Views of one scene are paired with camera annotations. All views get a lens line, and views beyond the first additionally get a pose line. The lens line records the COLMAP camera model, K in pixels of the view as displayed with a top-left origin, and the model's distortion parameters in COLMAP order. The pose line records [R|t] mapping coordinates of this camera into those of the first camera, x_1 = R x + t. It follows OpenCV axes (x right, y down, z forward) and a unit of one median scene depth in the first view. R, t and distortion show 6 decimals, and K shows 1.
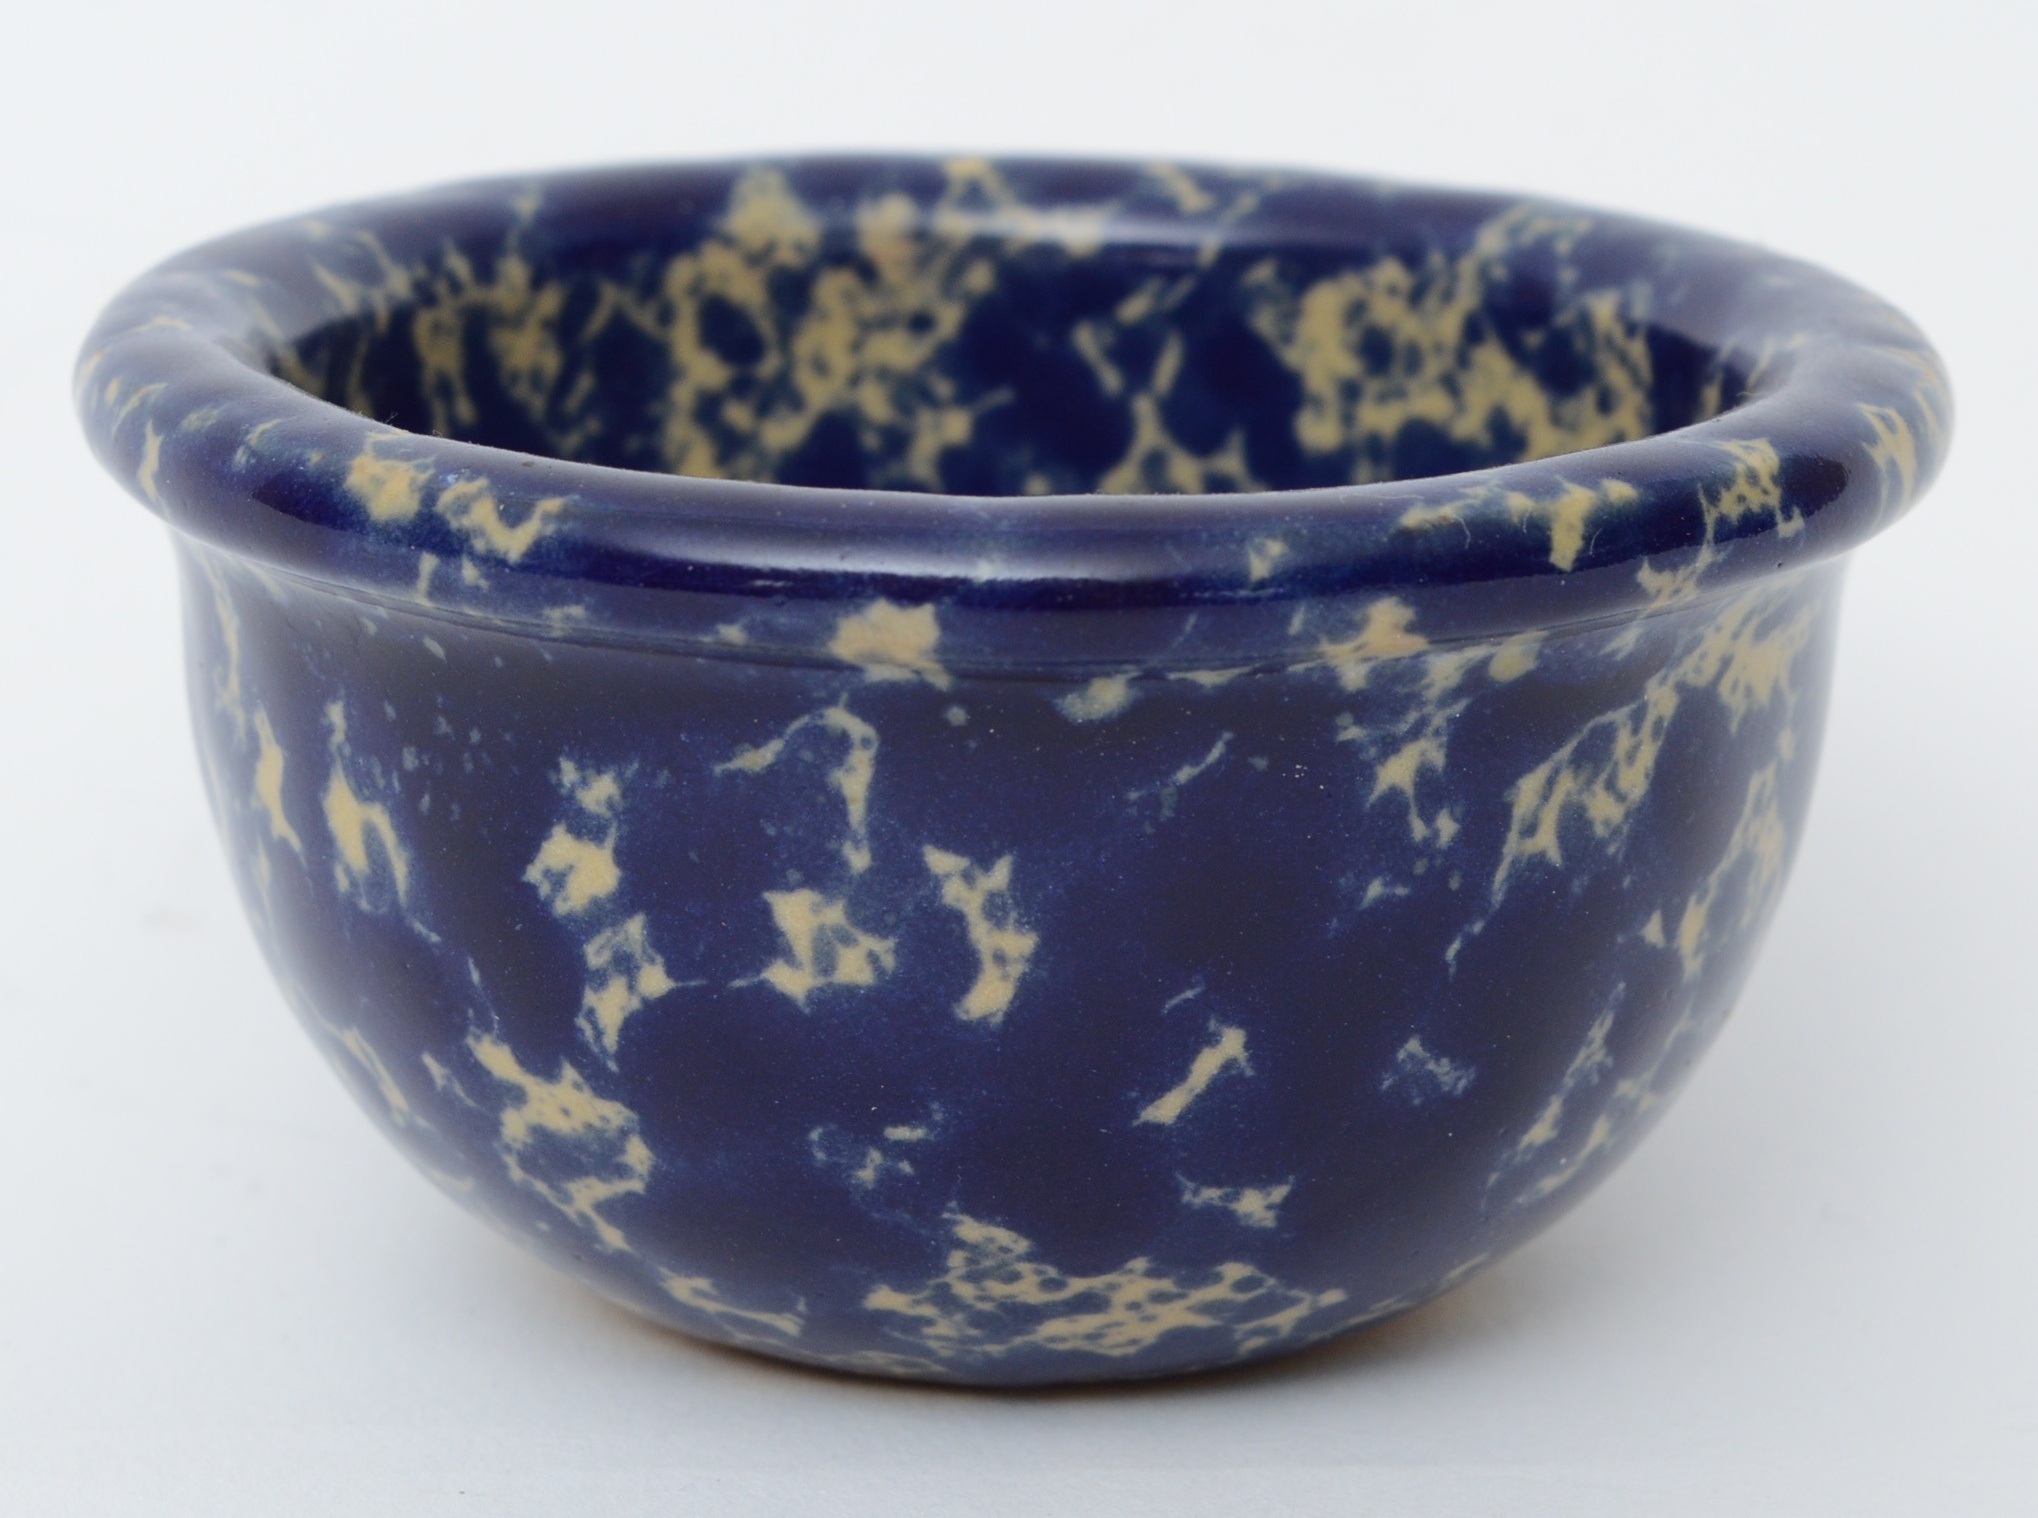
lens RADIAL K [[6544.7, 0, 1018.6], [0, 6544.7, 758.7], [0, 0, 1]] dist [0.063522, 0.000000]
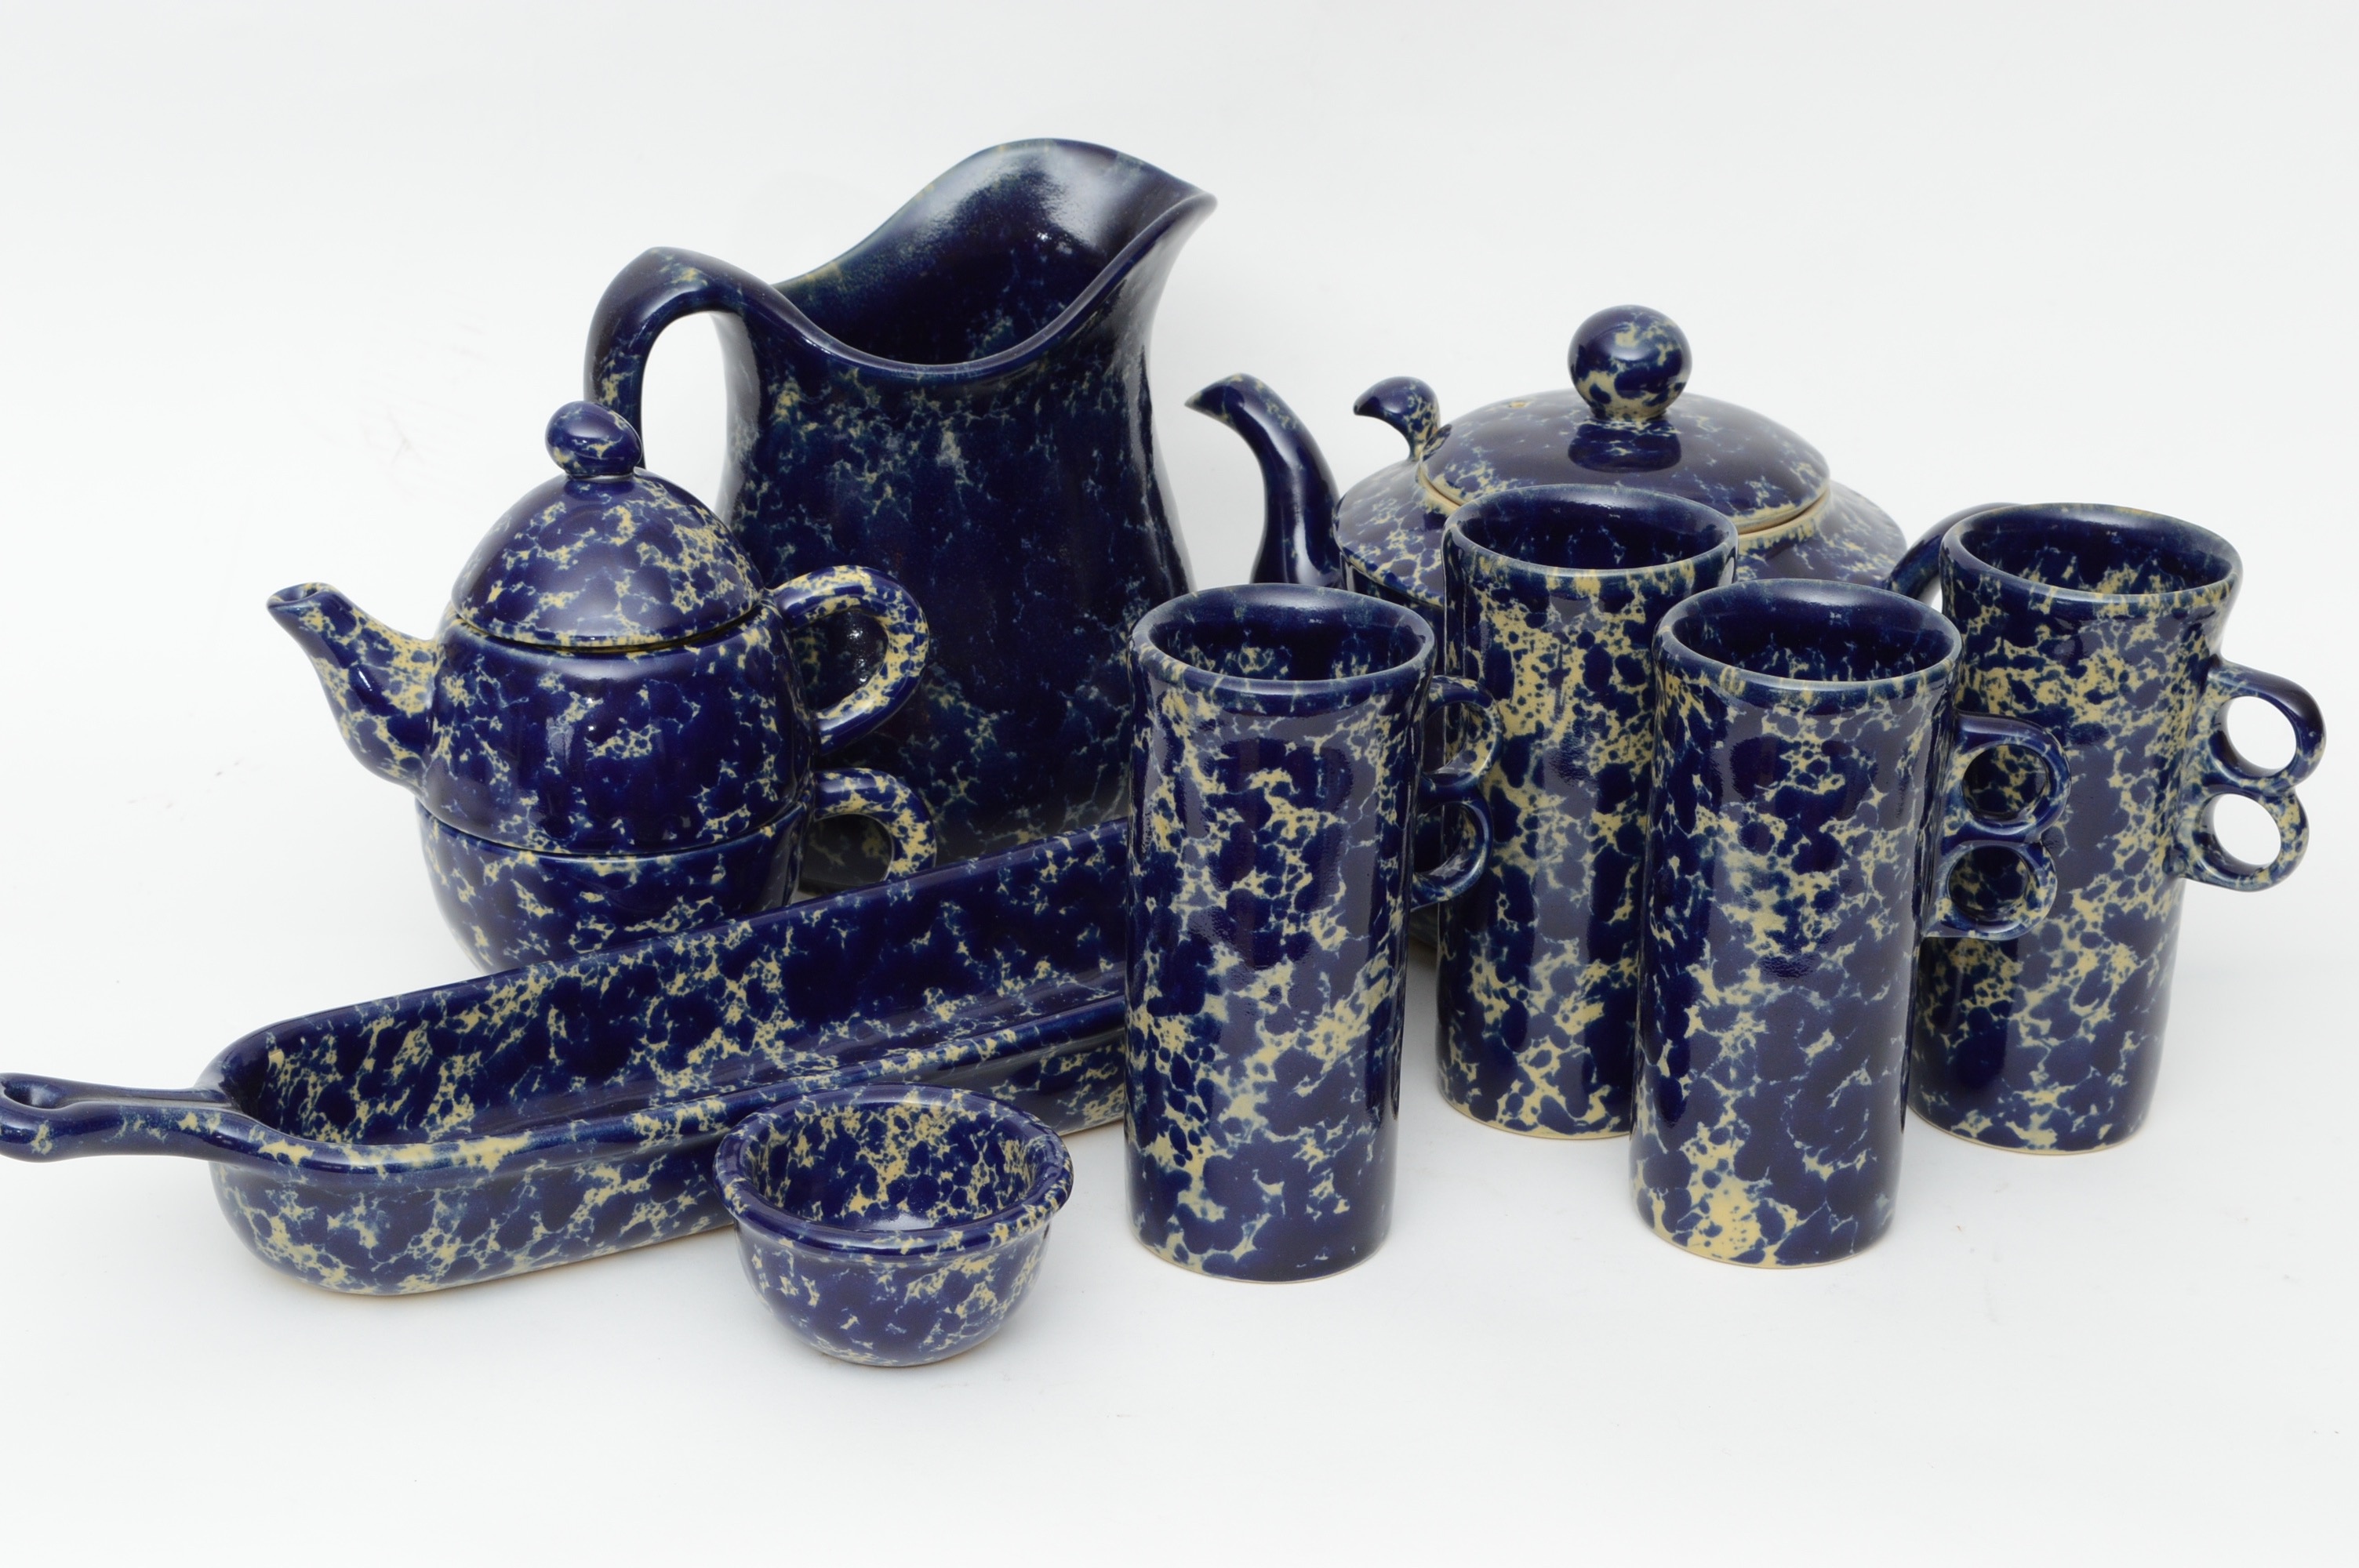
lens RADIAL K [[4850.1, 0, 1184.9], [0, 4850.1, 784.5], [0, 0, 1]] dist [0.058534, 0.000000]
pose [[0.903079, 0.181047, -0.389449, 1.748304], [-0.136969, 0.980863, 0.138372, -0.976631], [0.407048, -0.071619, 0.910595, -2.521110]]
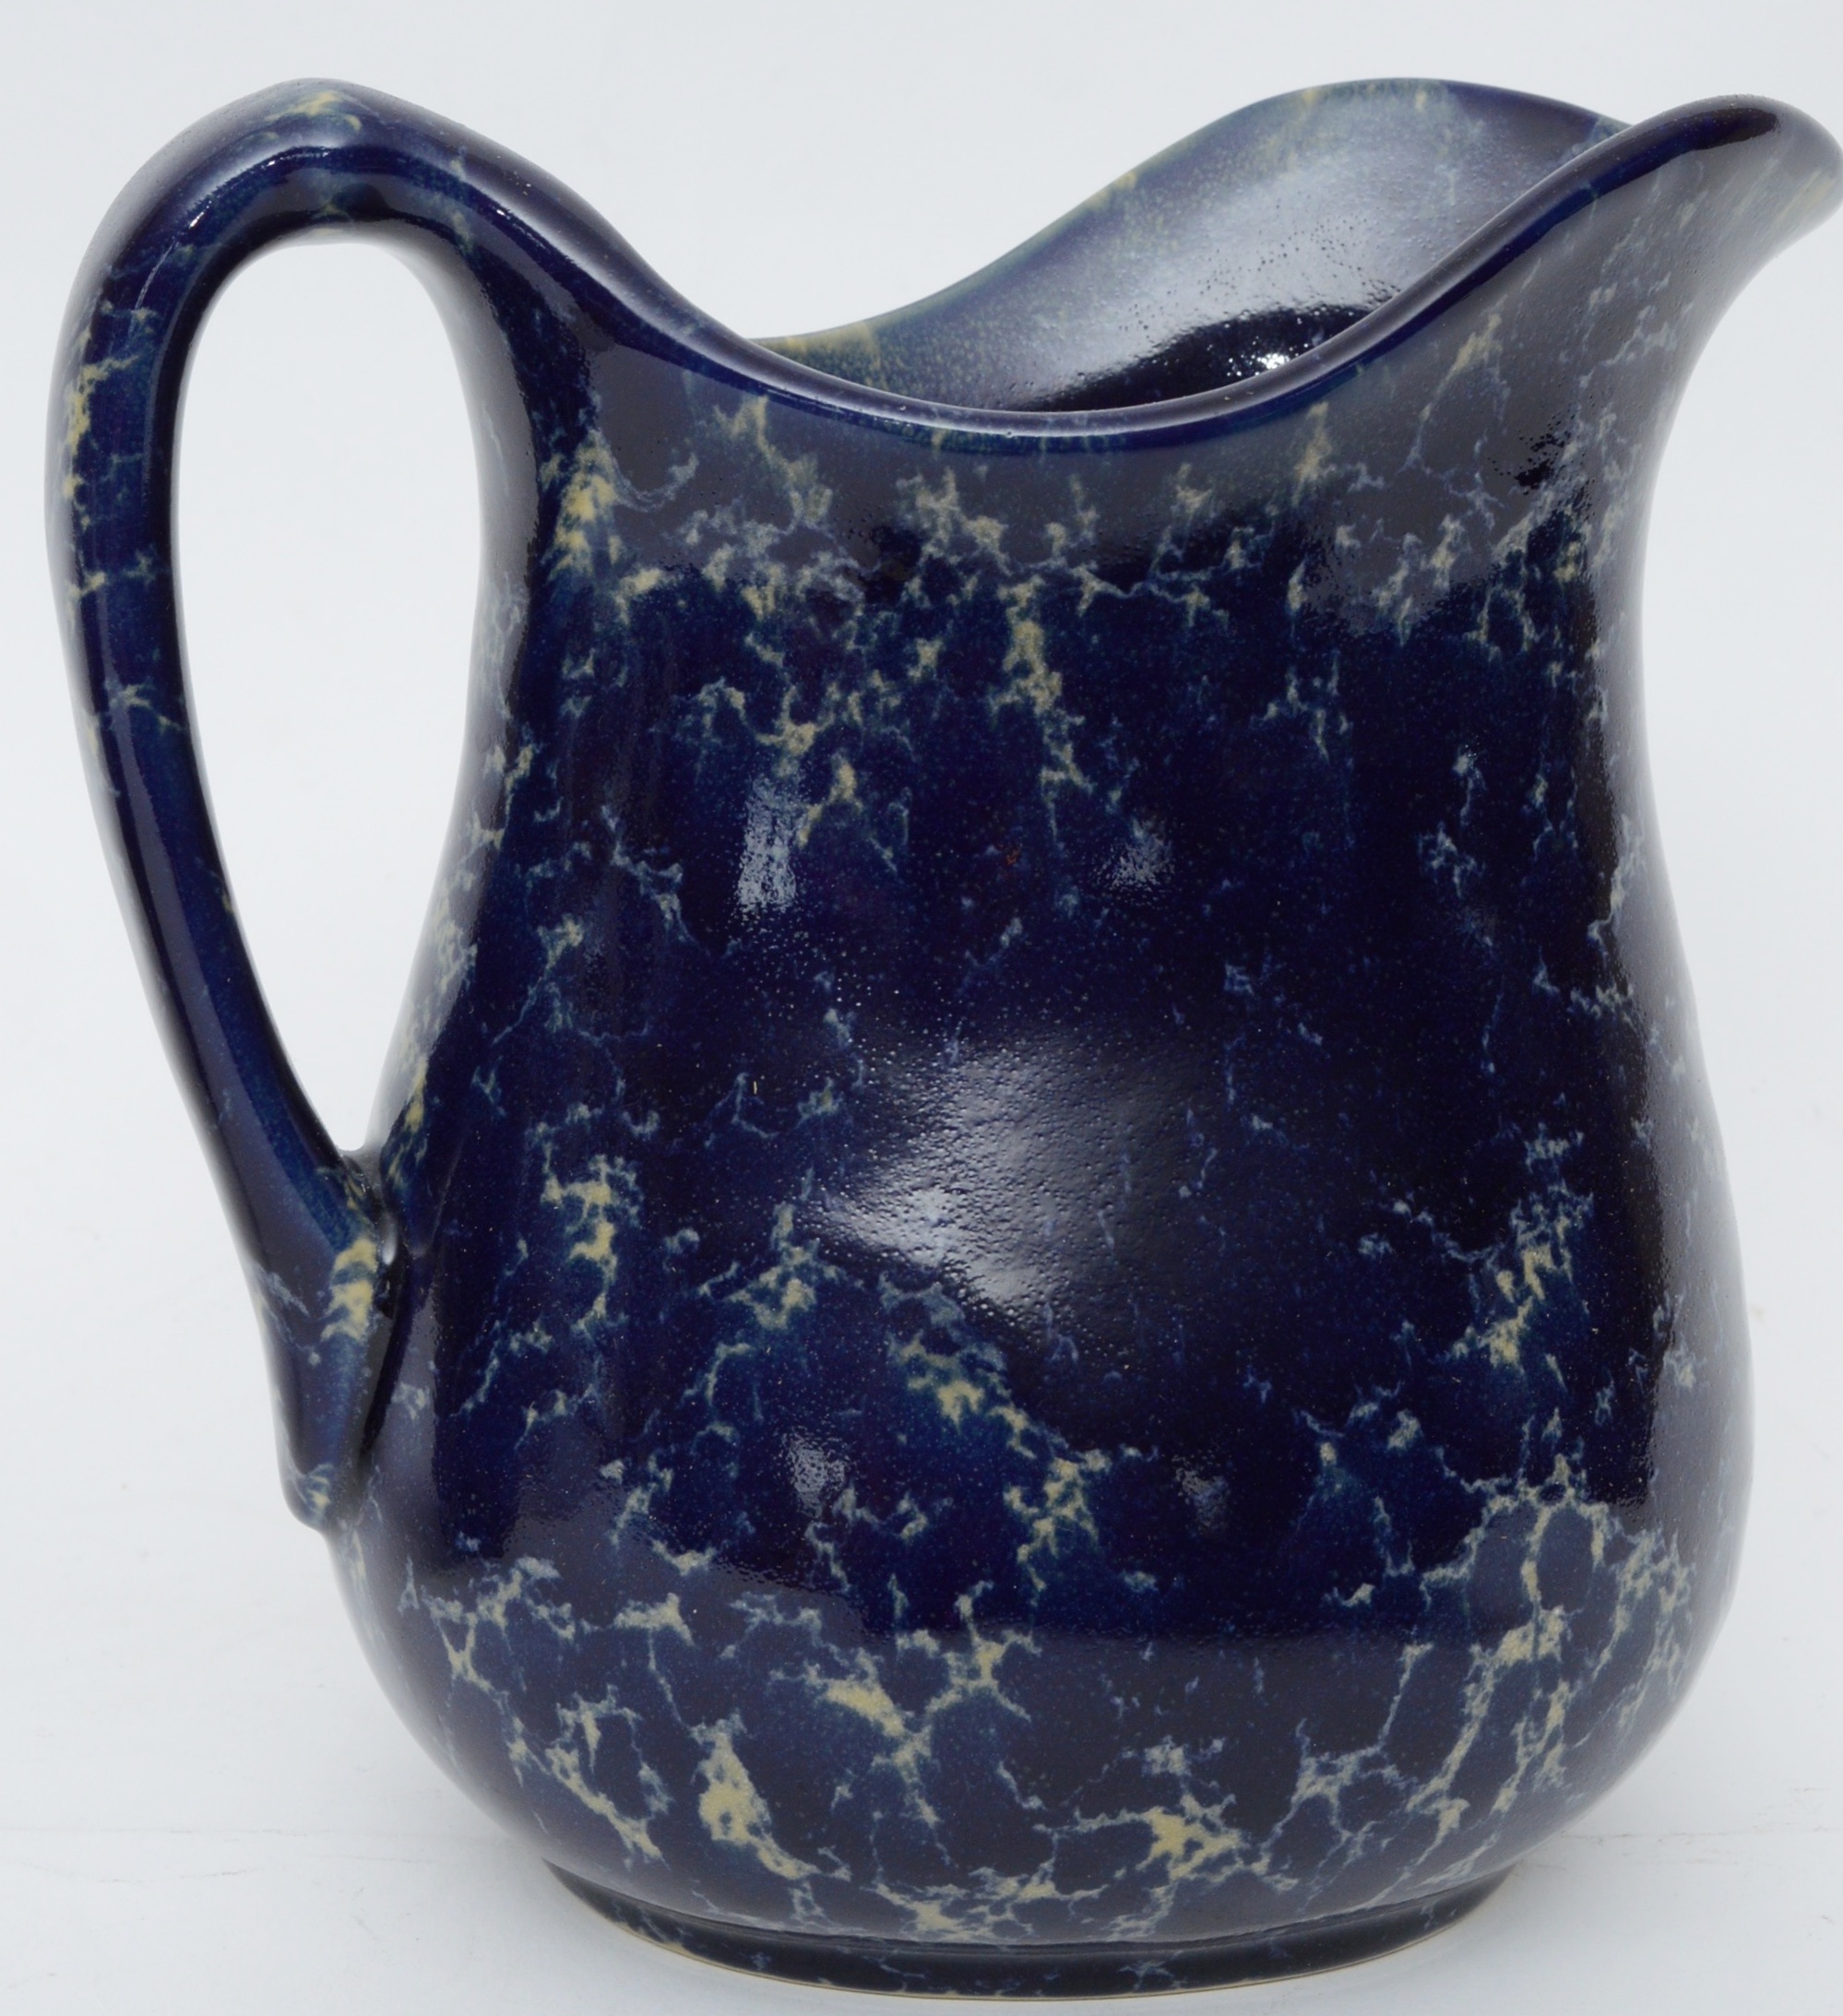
lens RADIAL K [[3967.4, 0, 907.5], [0, 3967.4, 853.8], [0, 0, 1]] dist [-0.049054, 0.000000]
pose [[0.775025, 0.131418, -0.618114, 0.446451], [-0.210859, 0.975859, -0.056908, -0.462122], [0.595713, 0.174440, 0.784026, 0.658635]]
